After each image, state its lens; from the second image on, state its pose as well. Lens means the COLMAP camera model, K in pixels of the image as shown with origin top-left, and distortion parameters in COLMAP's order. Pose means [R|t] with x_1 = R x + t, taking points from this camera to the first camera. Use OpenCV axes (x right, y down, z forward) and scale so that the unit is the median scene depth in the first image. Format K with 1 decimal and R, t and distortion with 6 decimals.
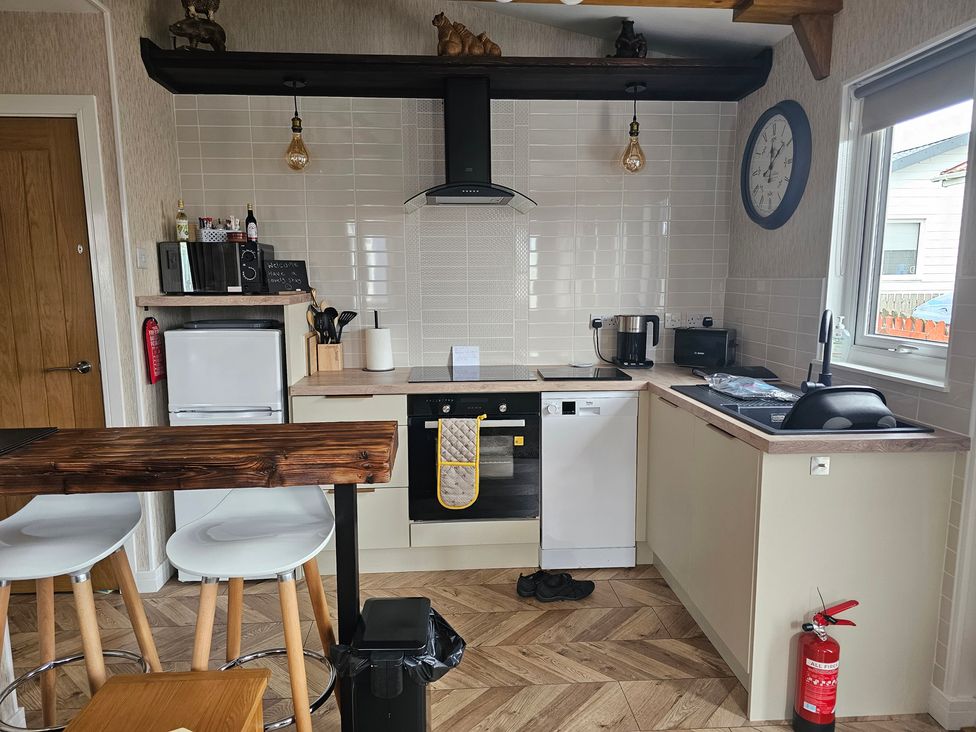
lens RADIAL K [[634.1, 0, 488.2], [0, 634.1, 362.6], [0, 0, 1]] dist [0.037176, -0.024196]
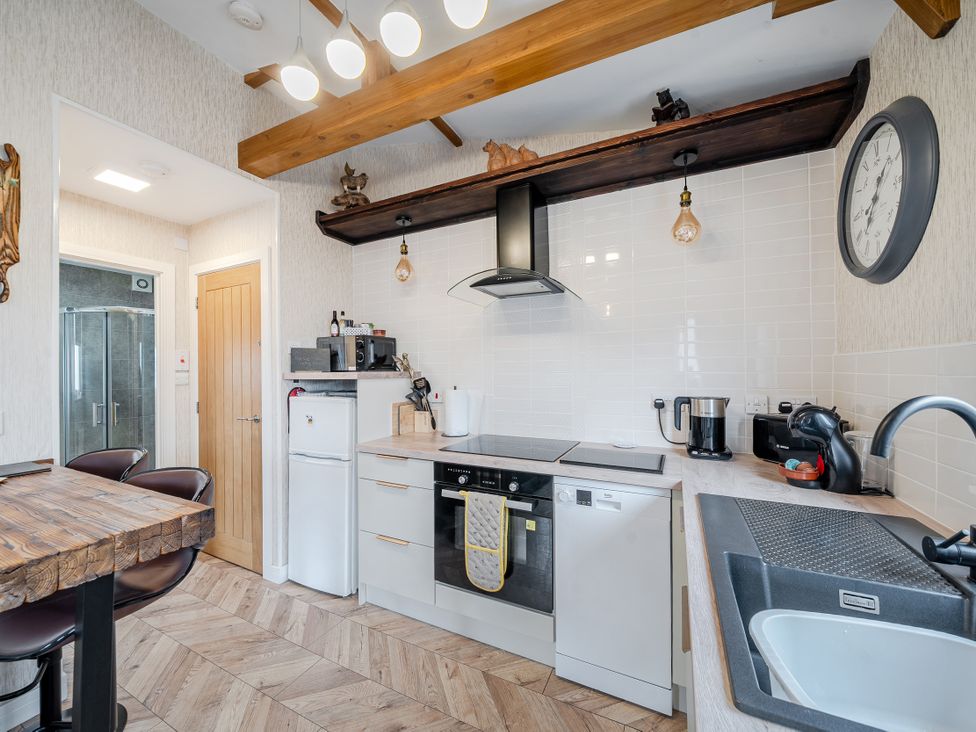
lens RADIAL K [[377.1, 0, 488.5], [0, 377.1, 370.0], [0, 0, 1]] dist [-0.010226, -0.000475]
pose [[0.865952, -0.002143, -0.500122, 0.277166], [-0.065918, 0.990778, -0.118382, -0.035122], [0.495763, 0.135480, 0.857825, 0.455031]]
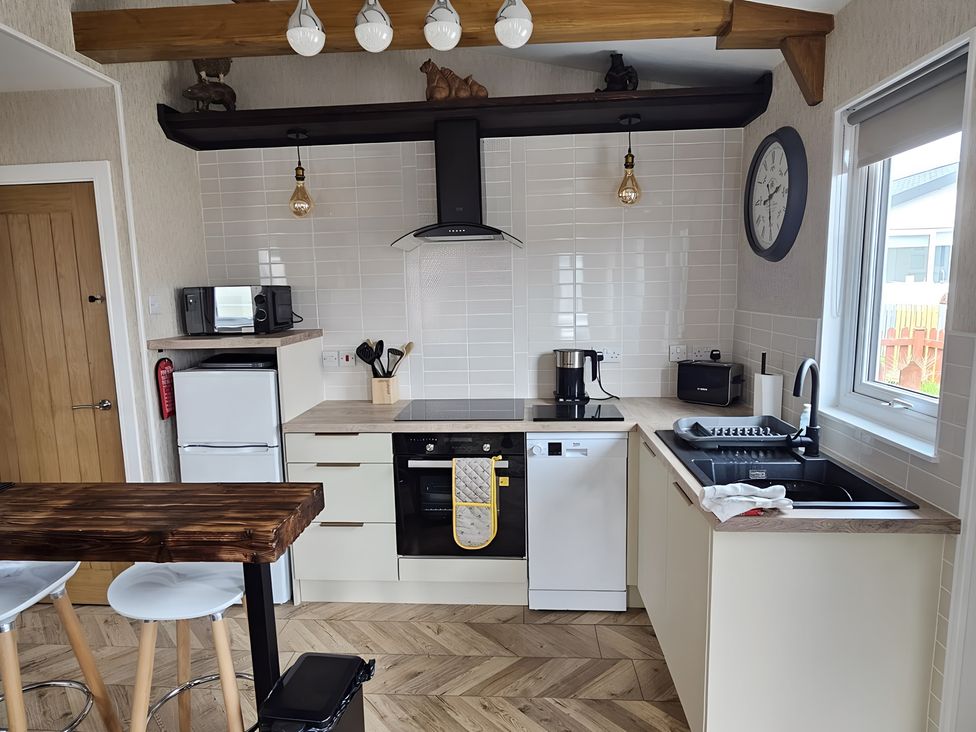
lens RADIAL K [[587.0, 0, 481.3], [0, 587.0, 365.8], [0, 0, 1]] dist [-0.018646, 0.011338]
pose [[0.990228, 0.001280, -0.139454, 0.141540], [-0.001454, 0.999998, -0.001145, -0.055761], [0.139452, 0.001337, 0.990228, 0.086664]]
